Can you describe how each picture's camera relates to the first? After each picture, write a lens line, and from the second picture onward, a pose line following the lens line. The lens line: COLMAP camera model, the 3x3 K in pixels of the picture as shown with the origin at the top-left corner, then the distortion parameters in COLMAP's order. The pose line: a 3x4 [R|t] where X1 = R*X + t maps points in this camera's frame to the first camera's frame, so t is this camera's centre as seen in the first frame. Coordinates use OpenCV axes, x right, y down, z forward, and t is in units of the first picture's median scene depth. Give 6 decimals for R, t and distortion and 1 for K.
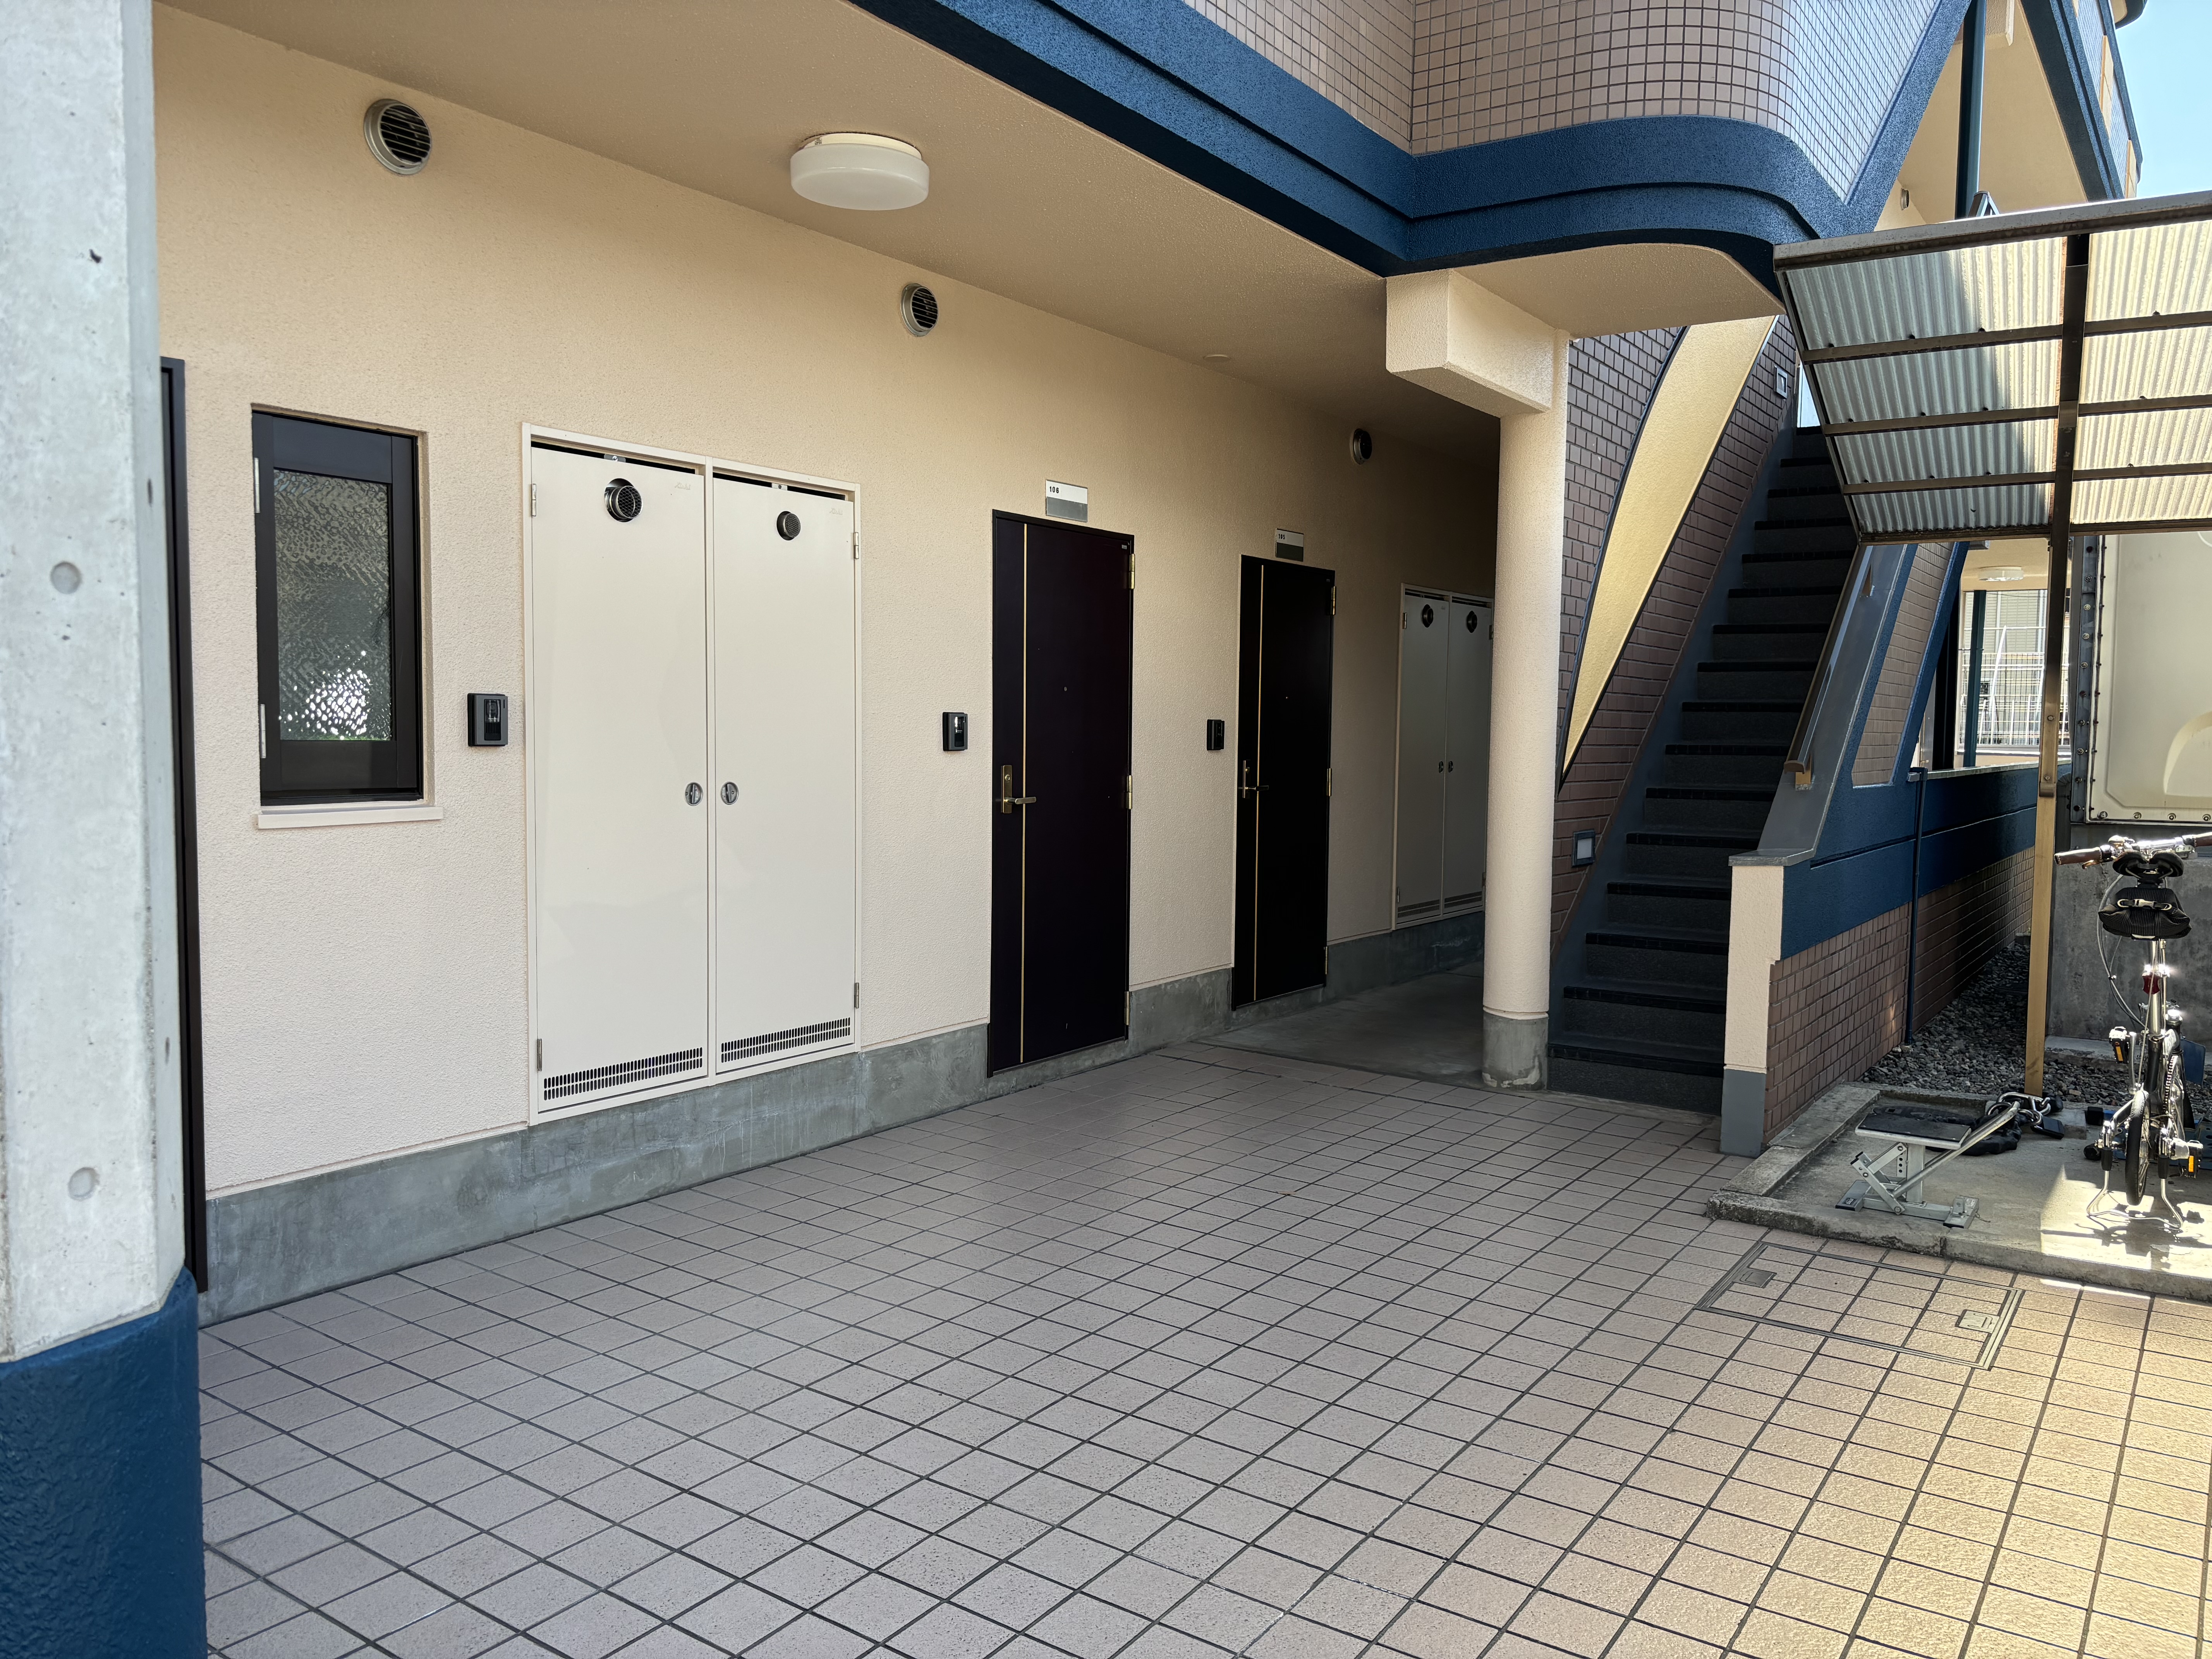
lens RADIAL K [[1629.6, 0, 1106.0], [0, 1629.6, 829.5], [0, 0, 1]] dist [0.041187, -0.091266]
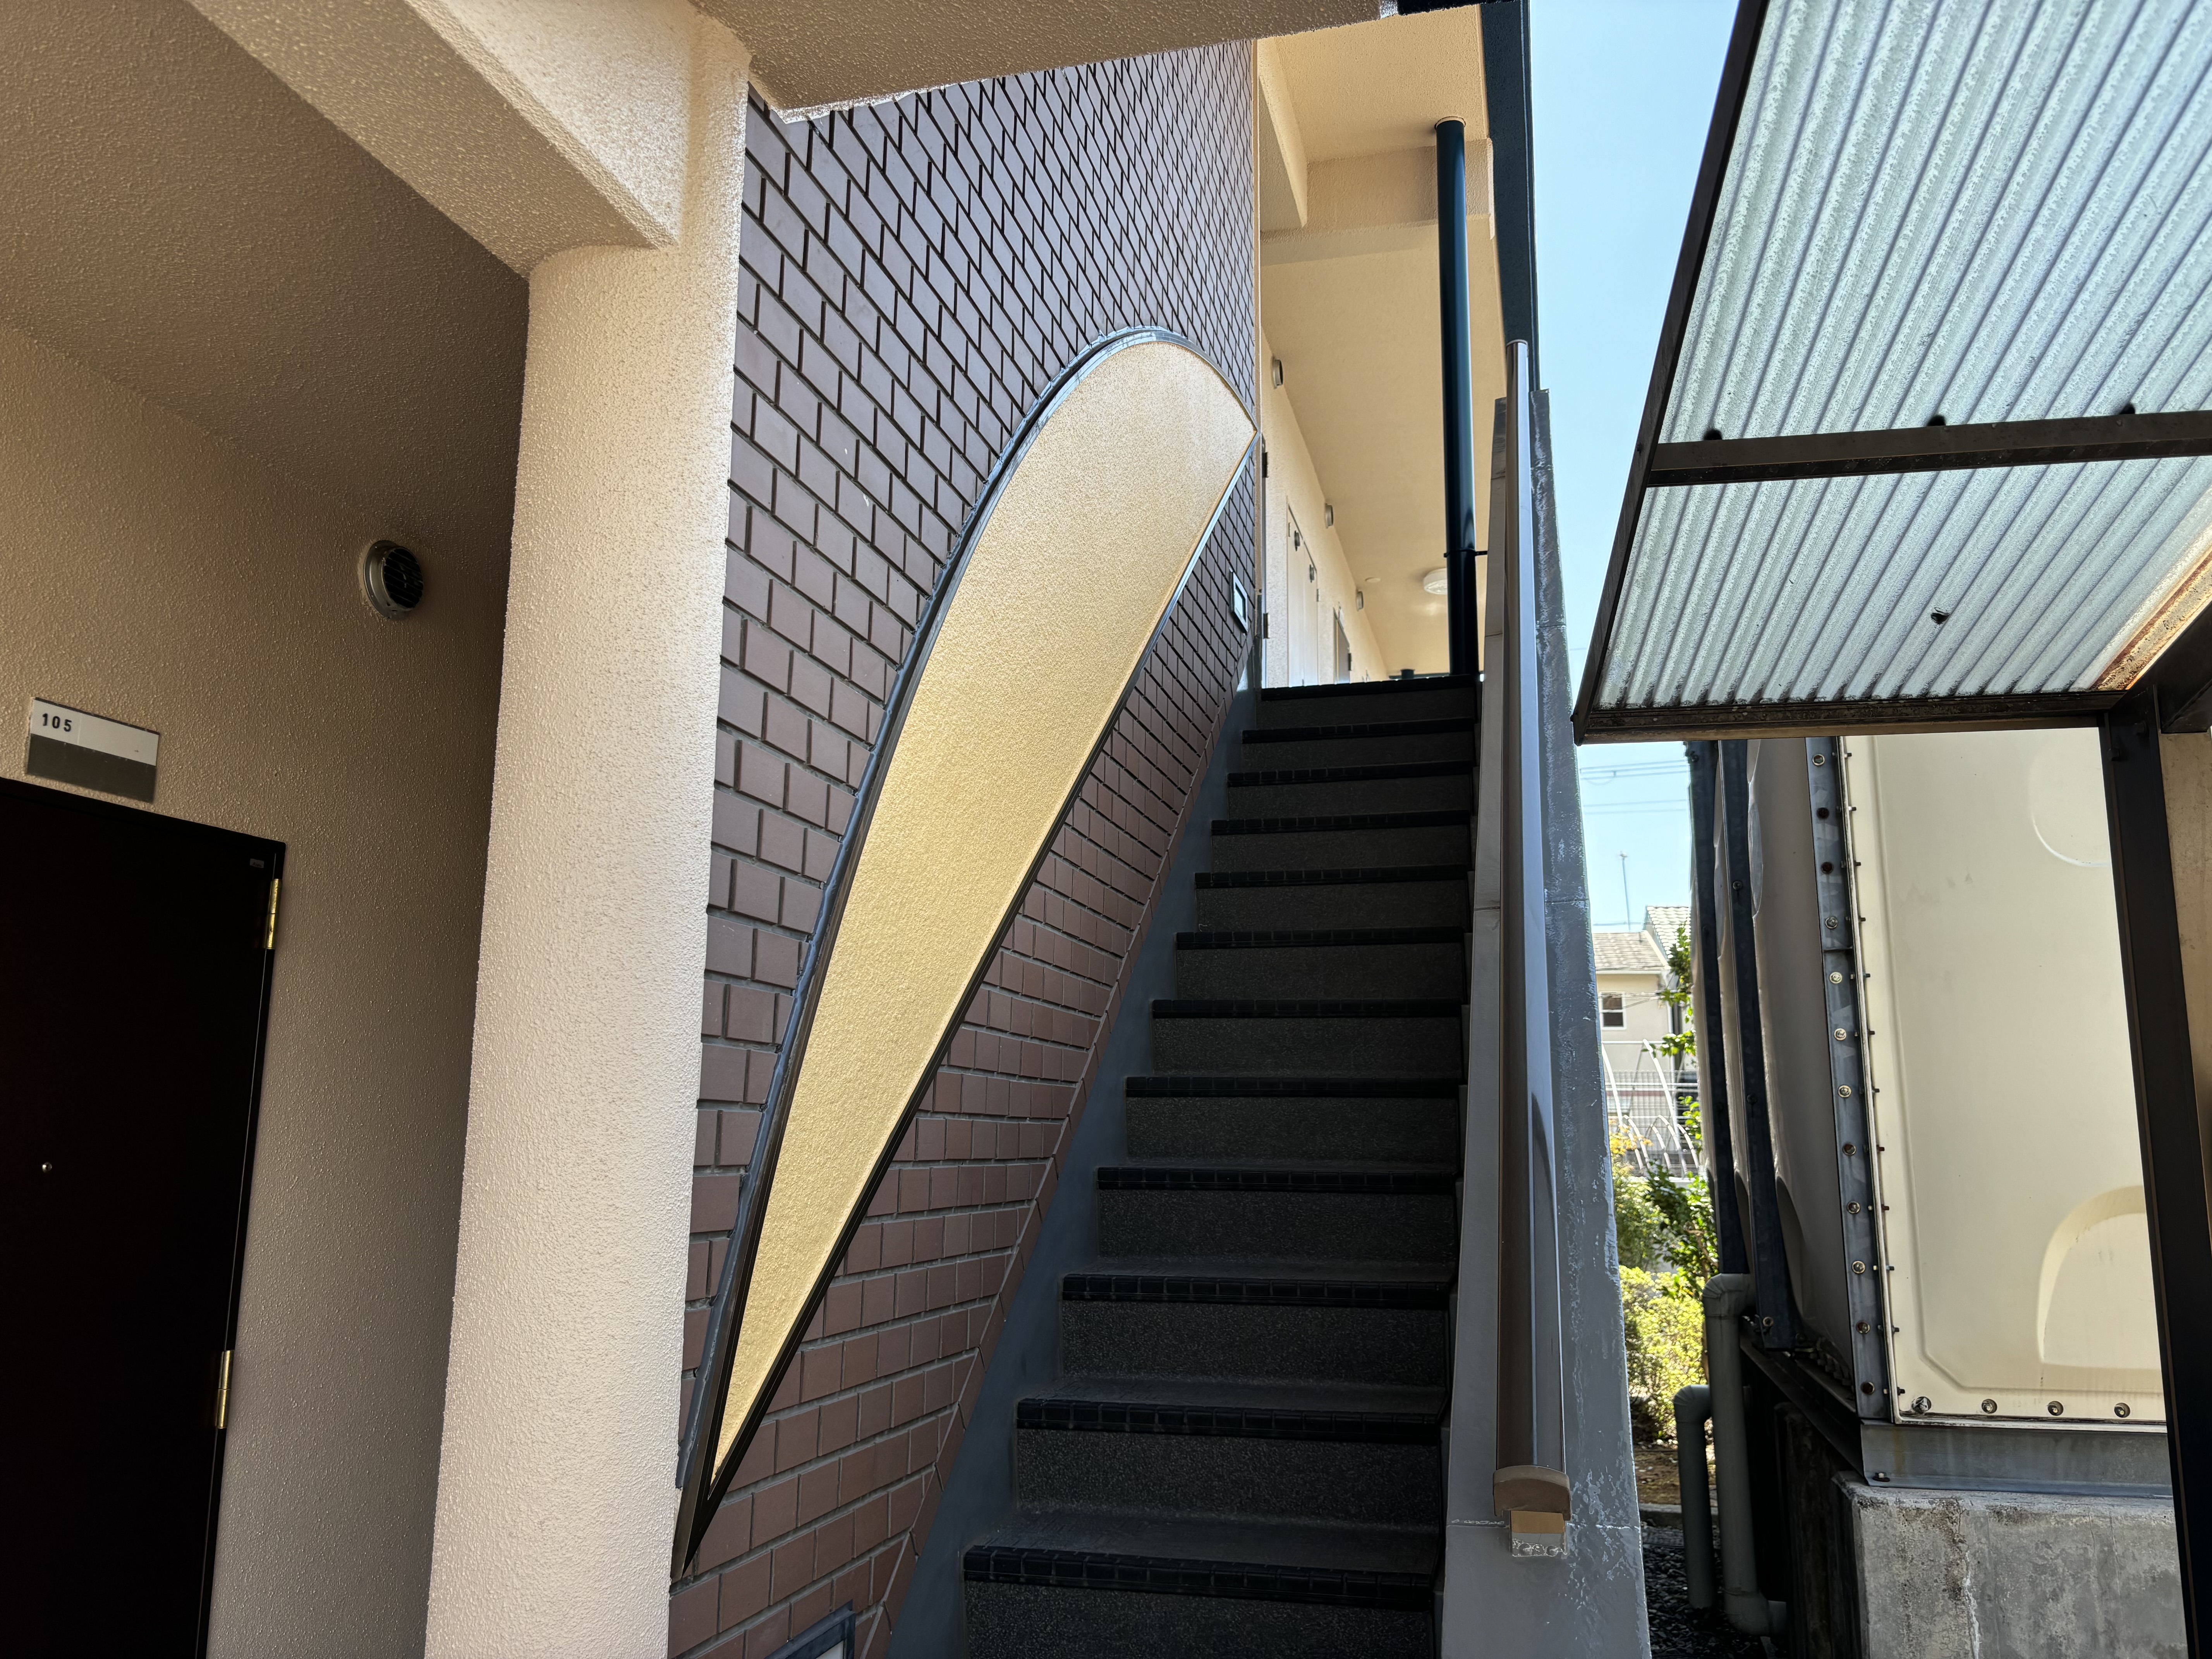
lens RADIAL K [[1681.5, 0, 1106.0], [0, 1681.5, 829.5], [0, 0, 1]] dist [0.059712, -0.042181]
pose [[0.940478, 0.058483, 0.334784, 0.226103], [0.024206, 0.971054, -0.237632, -0.066929], [-0.338991, 0.231592, 0.911839, 0.647213]]
